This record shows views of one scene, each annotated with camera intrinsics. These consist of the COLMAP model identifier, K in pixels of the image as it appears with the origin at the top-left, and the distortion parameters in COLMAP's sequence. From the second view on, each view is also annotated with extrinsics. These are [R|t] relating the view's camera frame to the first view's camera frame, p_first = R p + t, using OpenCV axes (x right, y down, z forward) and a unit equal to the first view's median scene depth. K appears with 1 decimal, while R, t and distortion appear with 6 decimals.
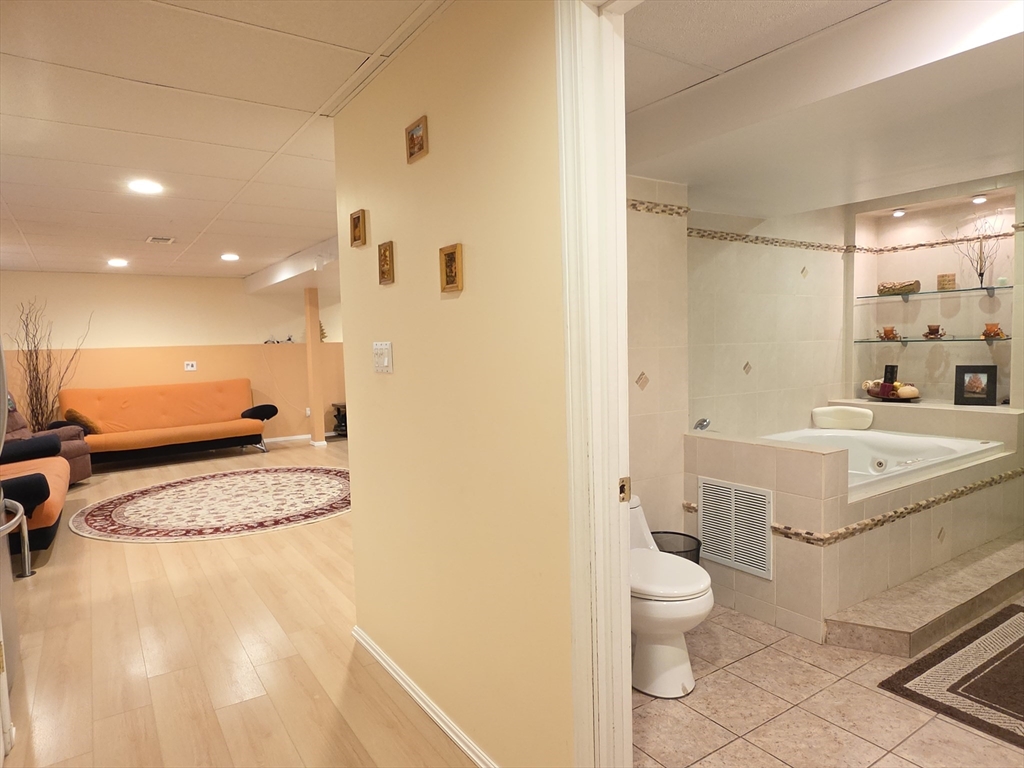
lens RADIAL K [[623.9, 0, 507.5], [0, 623.9, 380.5], [0, 0, 1]] dist [-0.001368, 0.000678]
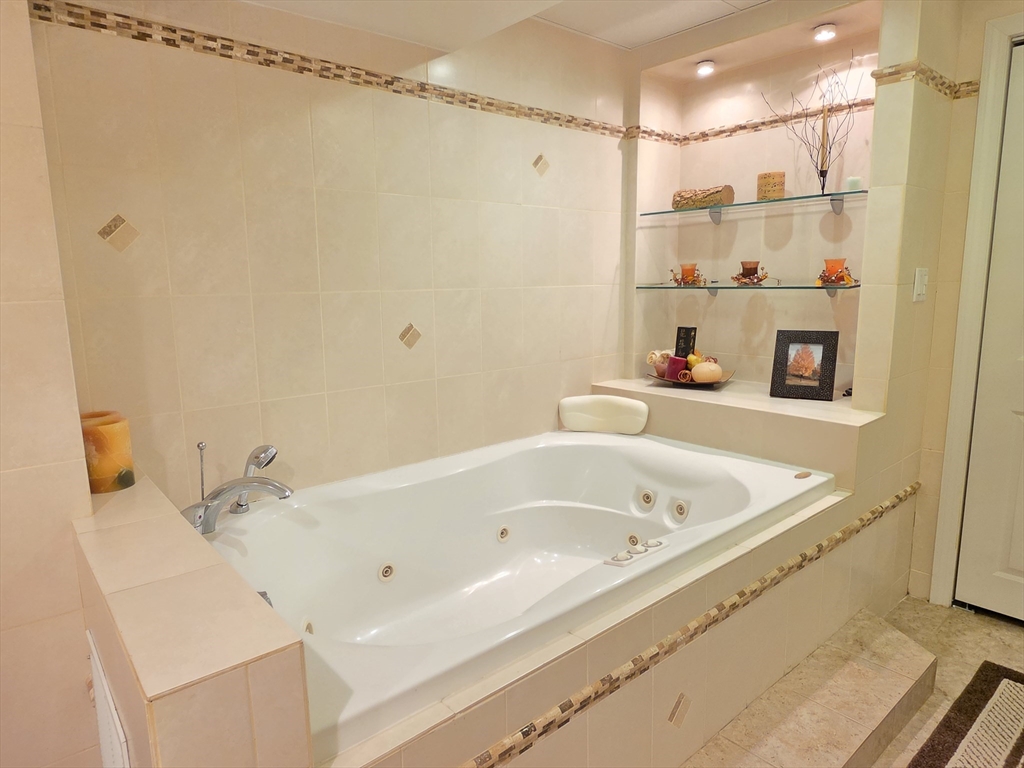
lens RADIAL K [[623.9, 0, 507.1], [0, 623.9, 376.9], [0, 0, 1]] dist [-0.001368, 0.000678]
pose [[0.992549, -0.008210, 0.121568, 0.380237], [-0.003138, 0.995675, 0.092857, -0.033364], [-0.121805, -0.092546, 0.988230, 0.427042]]
